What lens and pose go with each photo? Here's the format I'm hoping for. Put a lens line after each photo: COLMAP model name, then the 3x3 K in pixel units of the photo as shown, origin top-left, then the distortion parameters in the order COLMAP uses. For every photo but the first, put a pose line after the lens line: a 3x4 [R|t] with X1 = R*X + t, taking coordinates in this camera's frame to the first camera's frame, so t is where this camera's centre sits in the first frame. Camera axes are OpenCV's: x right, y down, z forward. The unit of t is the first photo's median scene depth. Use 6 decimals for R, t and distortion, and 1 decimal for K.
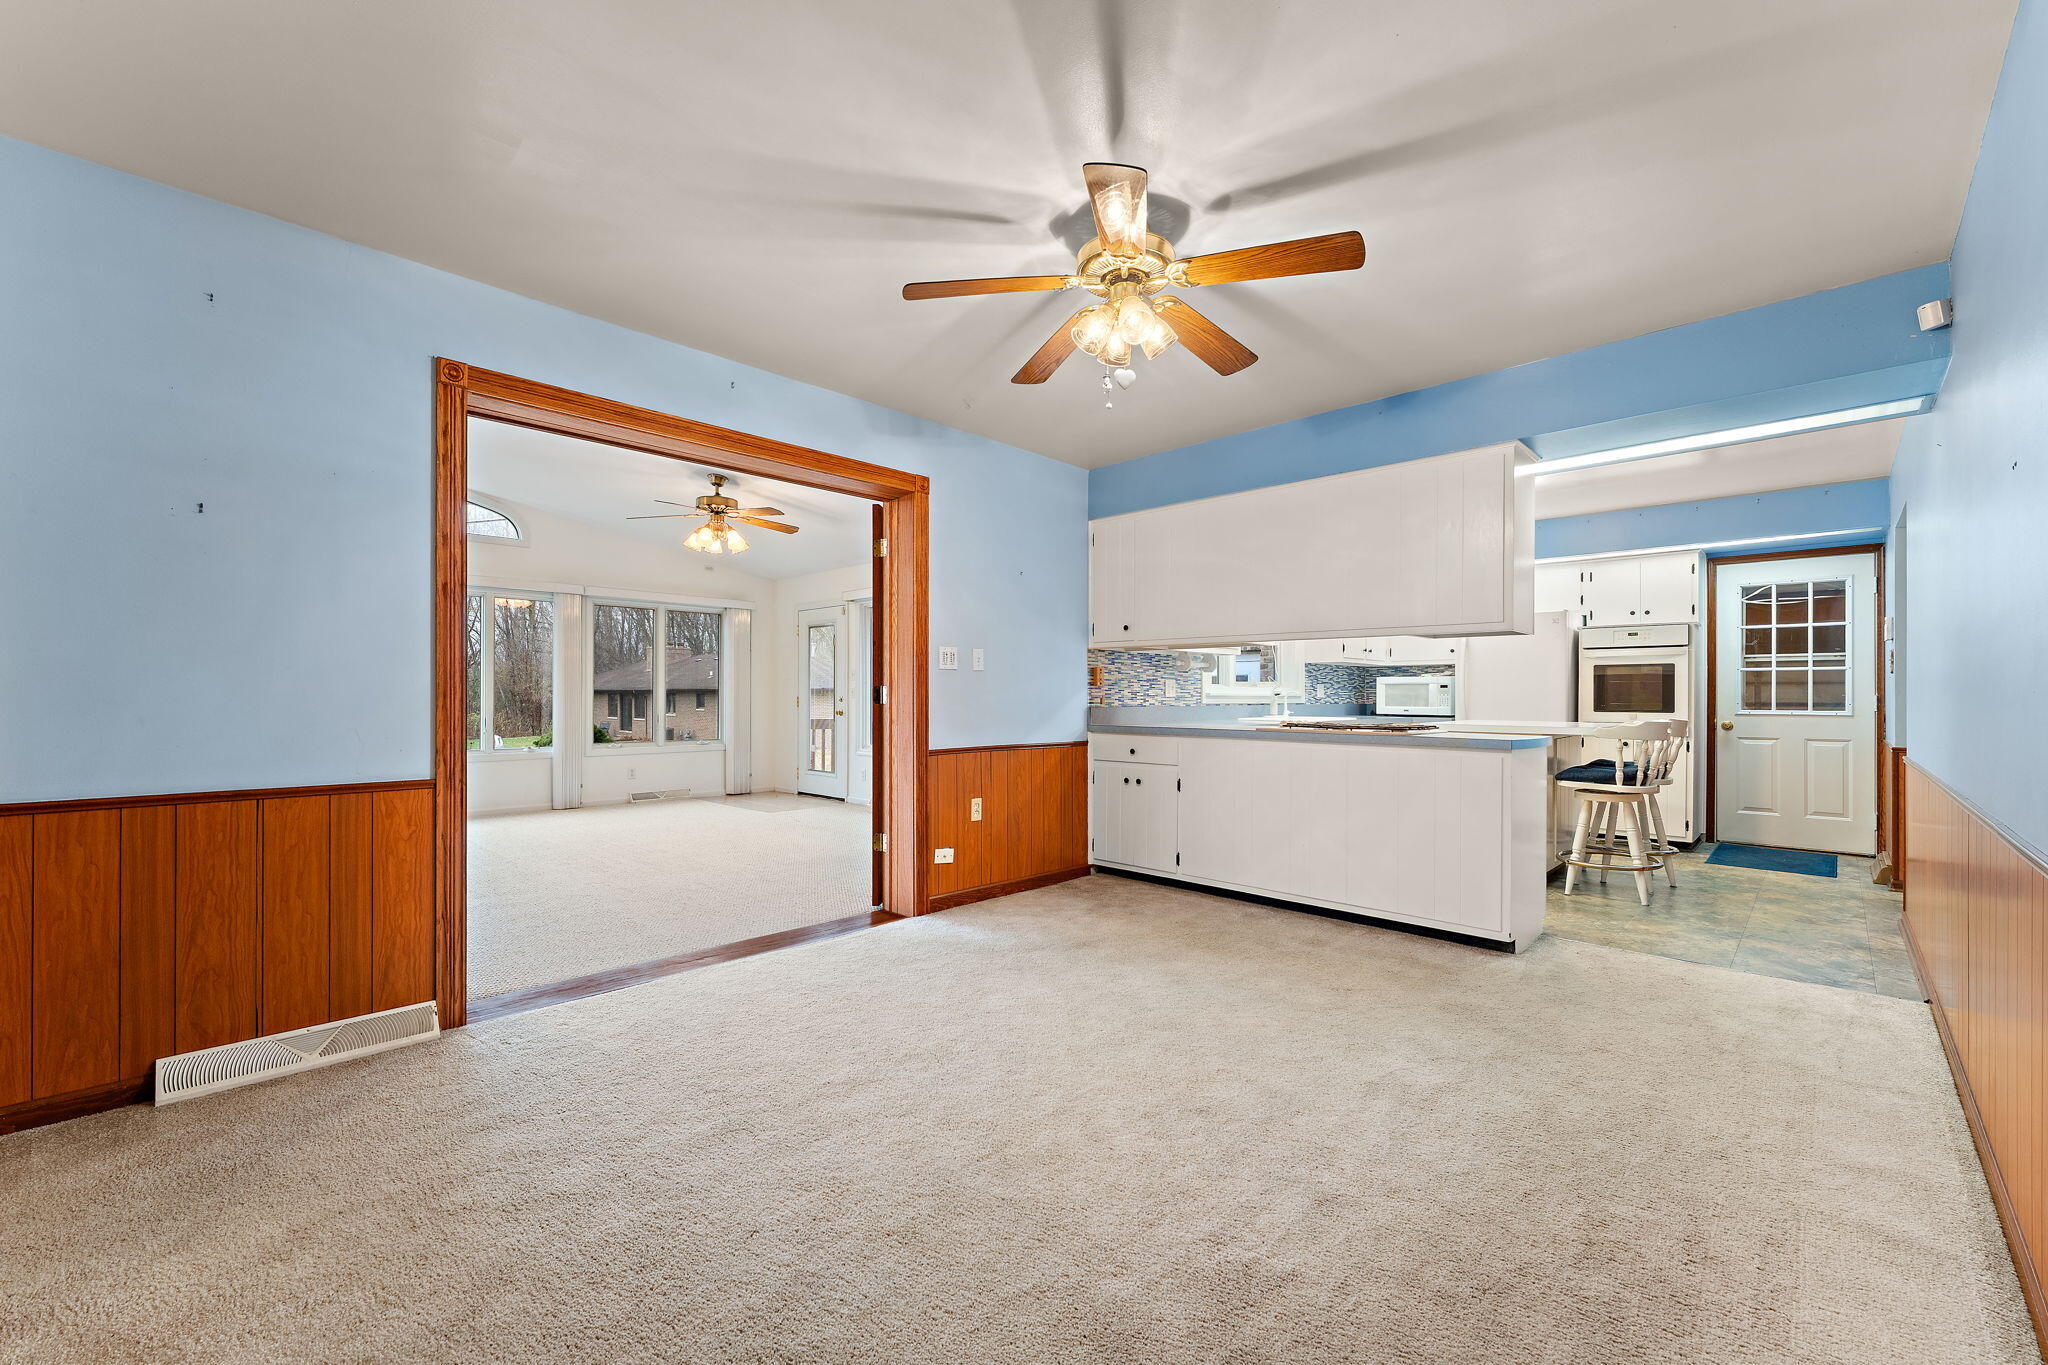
lens RADIAL K [[822.1, 0, 1013.3], [0, 822.1, 692.9], [0, 0, 1]] dist [-0.001295, -0.000628]
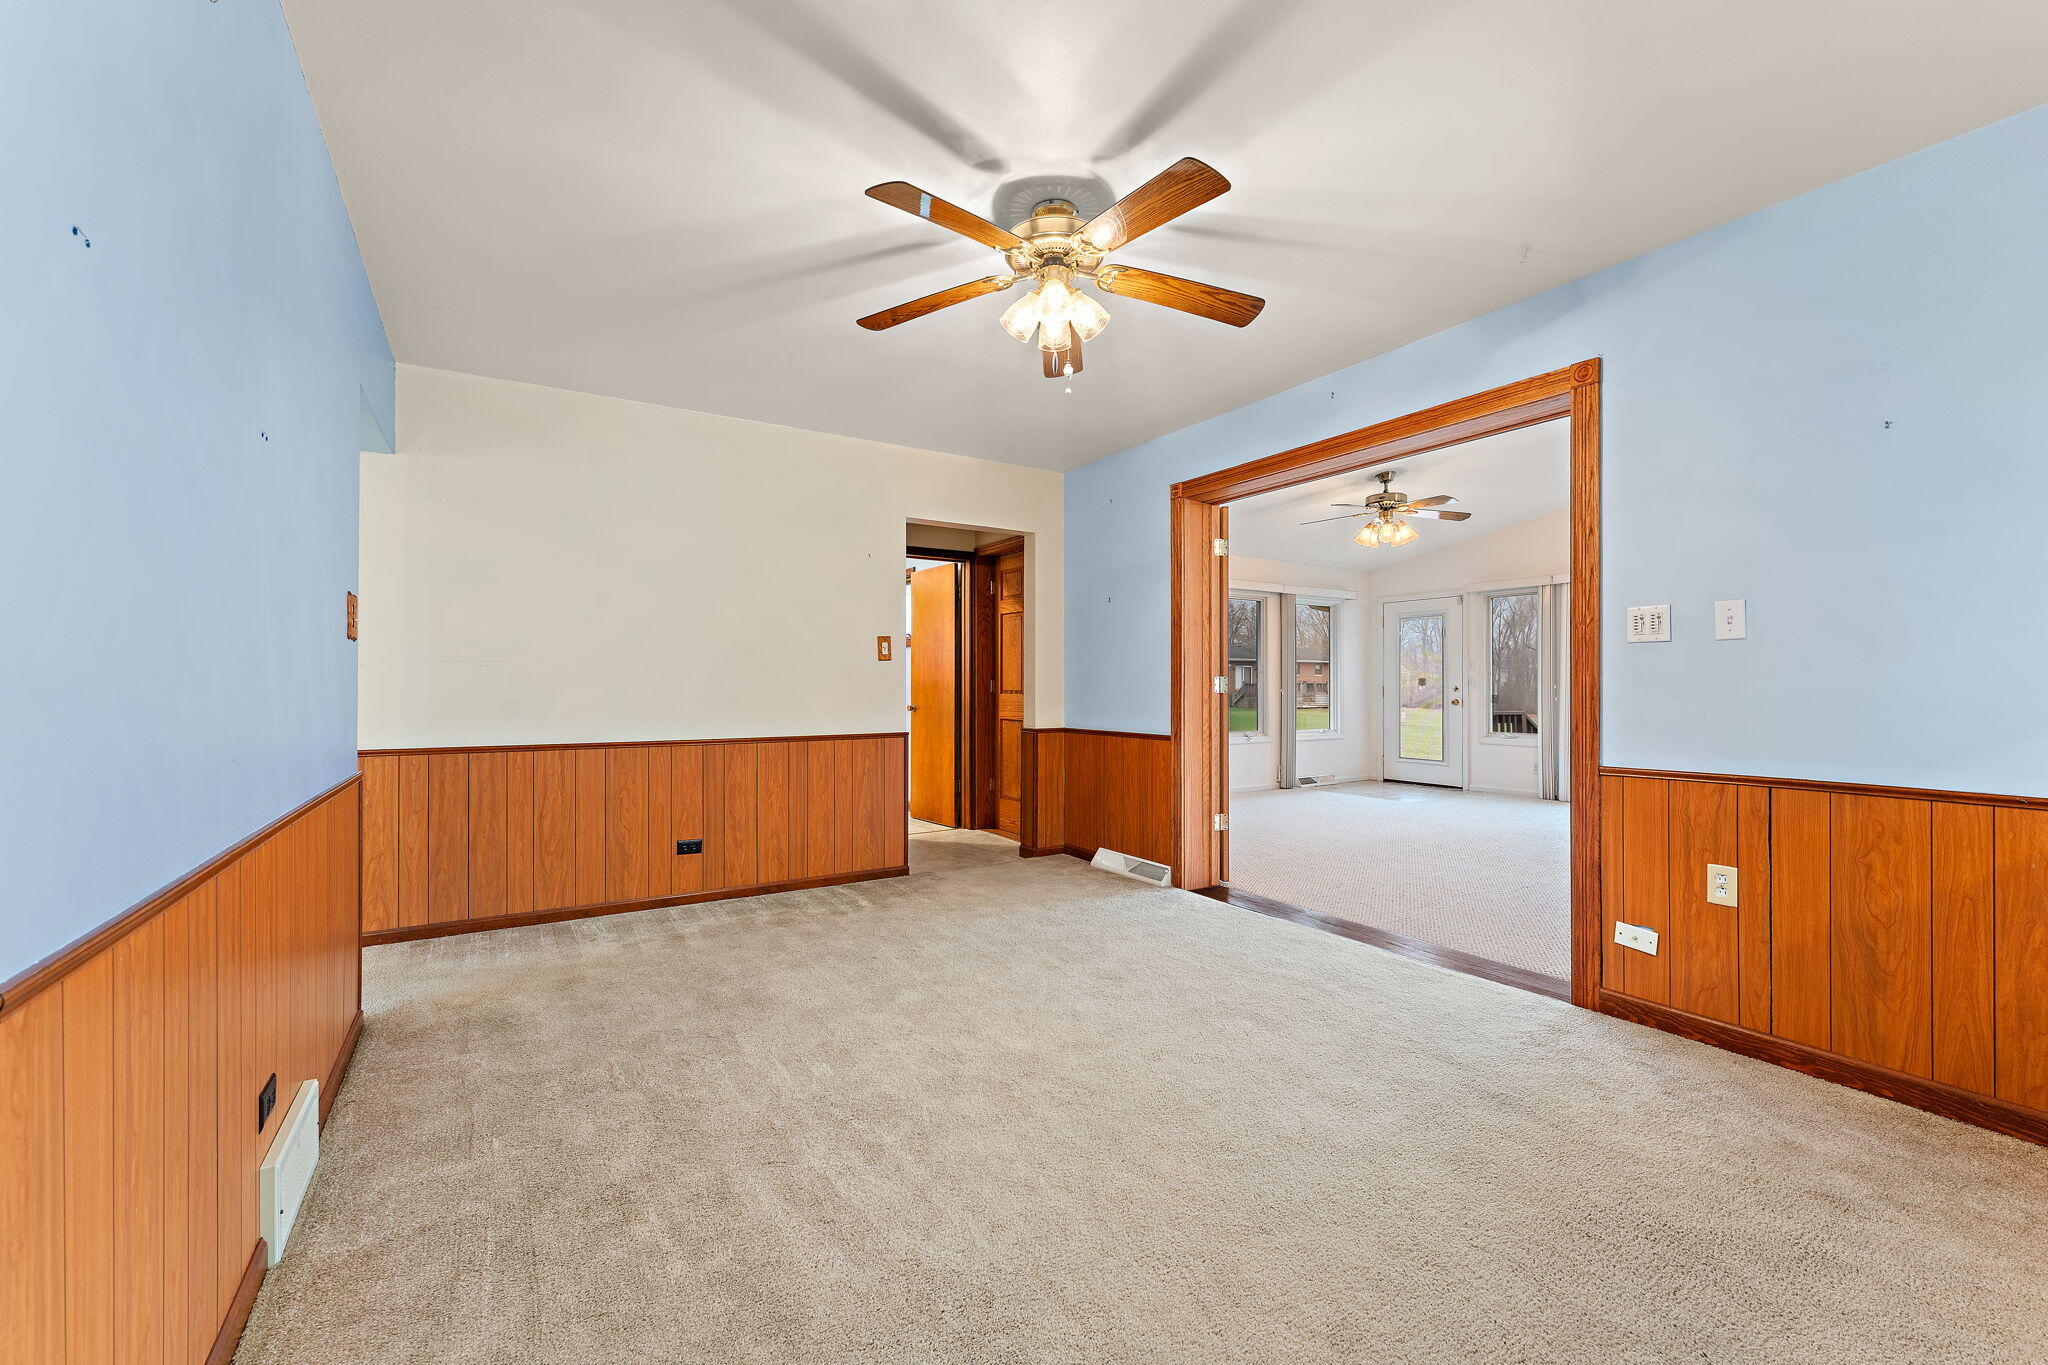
lens RADIAL K [[822.1, 0, 1022.1], [0, 822.1, 681.8], [0, 0, 1]] dist [-0.001295, -0.000628]
pose [[-0.223933, -0.007782, -0.974573, 0.458326], [0.002078, 0.999962, -0.008462, 0.004328], [0.974602, -0.003920, -0.223908, 0.489923]]
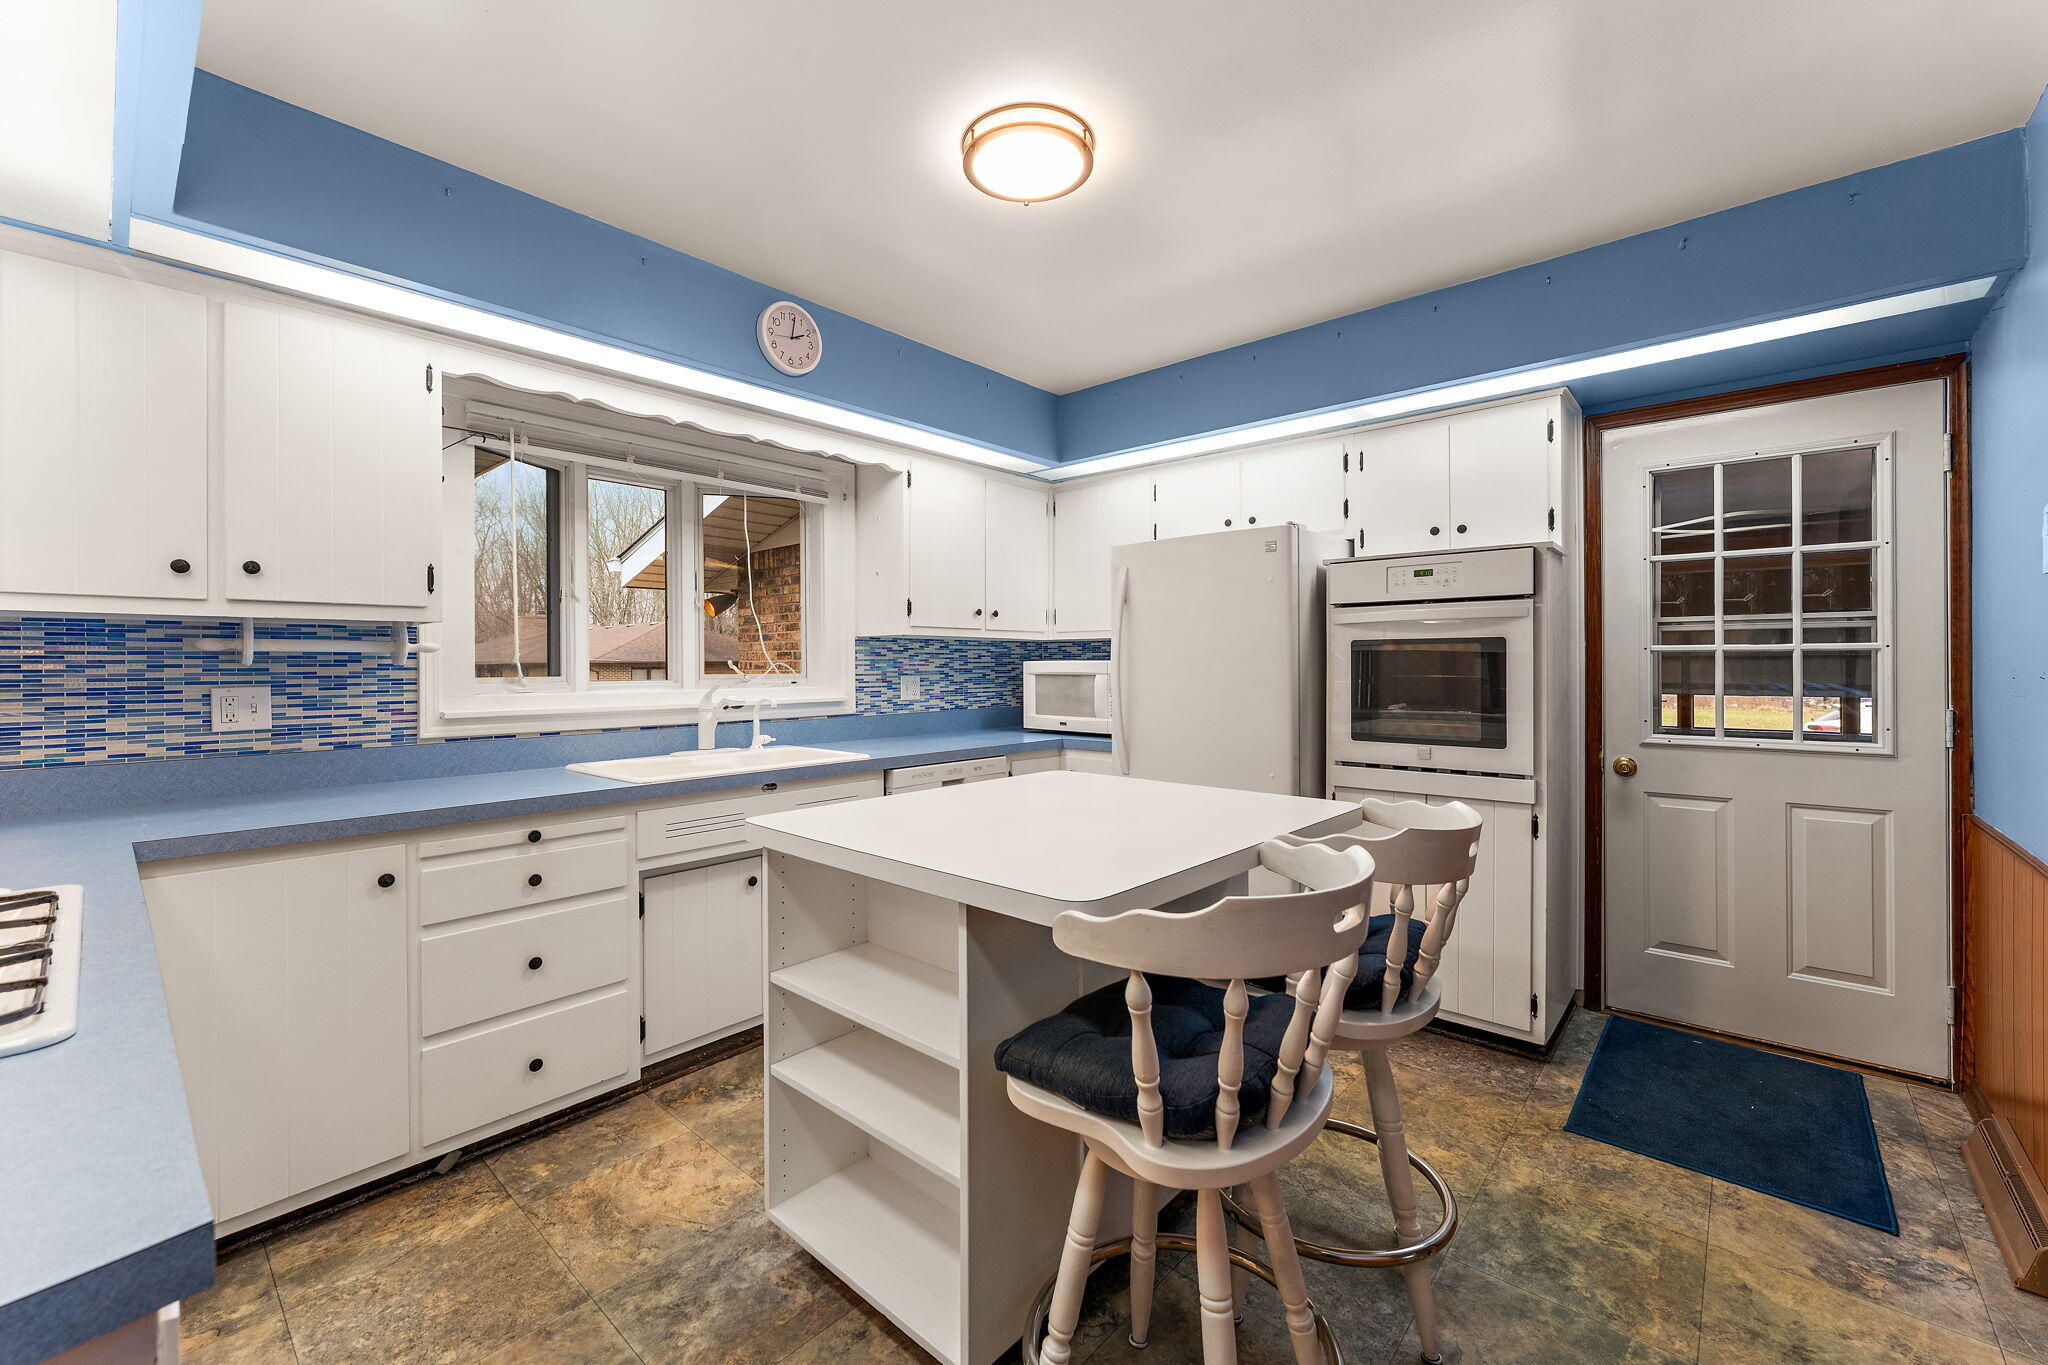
lens RADIAL K [[822.1, 0, 1013.9], [0, 822.1, 662.6], [0, 0, 1]] dist [-0.001295, -0.000628]
pose [[0.998630, -0.007273, 0.051817, 0.519501], [0.007213, 0.999973, 0.001329, -0.024572], [-0.051825, -0.000954, 0.998656, 0.573697]]
